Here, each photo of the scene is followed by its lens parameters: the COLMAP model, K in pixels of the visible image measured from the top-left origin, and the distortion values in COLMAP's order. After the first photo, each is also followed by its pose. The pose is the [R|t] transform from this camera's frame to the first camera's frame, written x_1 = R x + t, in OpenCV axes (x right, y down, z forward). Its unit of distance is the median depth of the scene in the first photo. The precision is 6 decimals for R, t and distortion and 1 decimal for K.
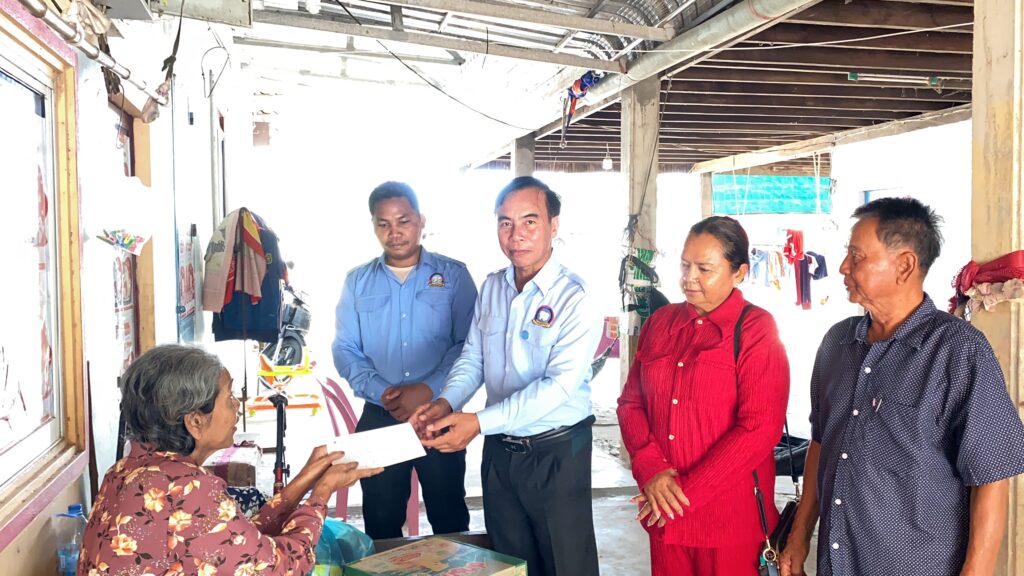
lens RADIAL K [[857.7, 0, 507.8], [0, 857.7, 279.9], [0, 0, 1]] dist [0.009127, -0.008395]
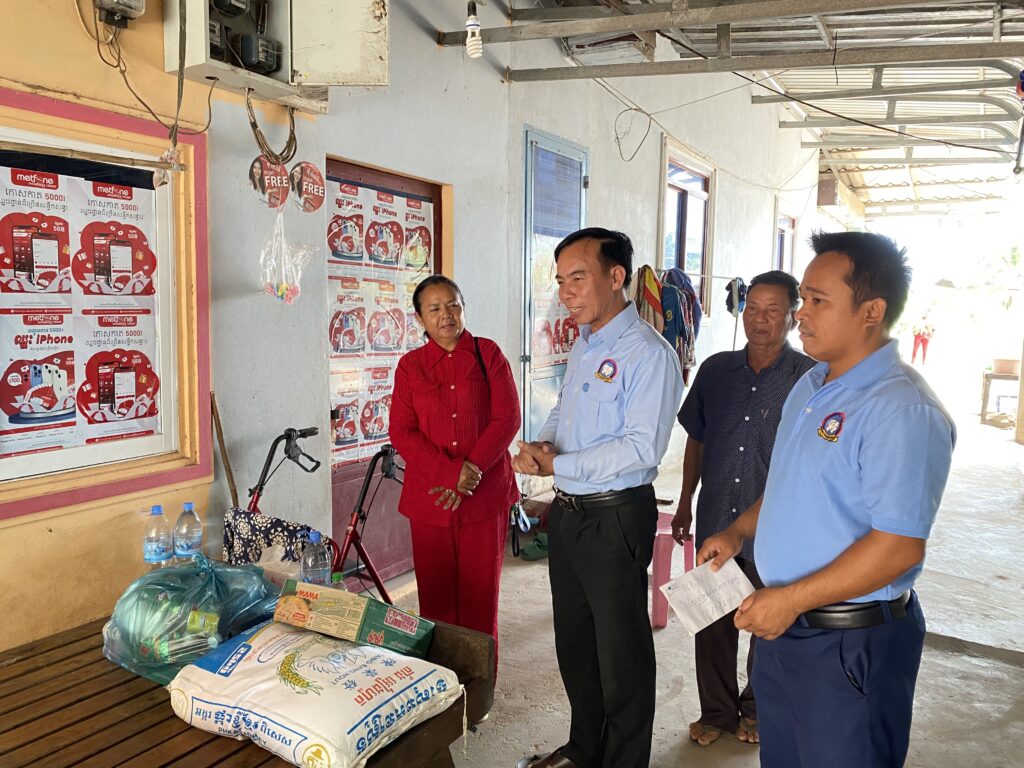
lens RADIAL K [[775.6, 0, 512.0], [0, 775.6, 384.0], [0, 0, 1]] dist [0.004718, -0.002084]
pose [[0.707487, 0.094250, -0.700414, 0.289846], [-0.049264, 0.995234, 0.084161, -0.014921], [0.705007, -0.025037, 0.708758, 0.264949]]
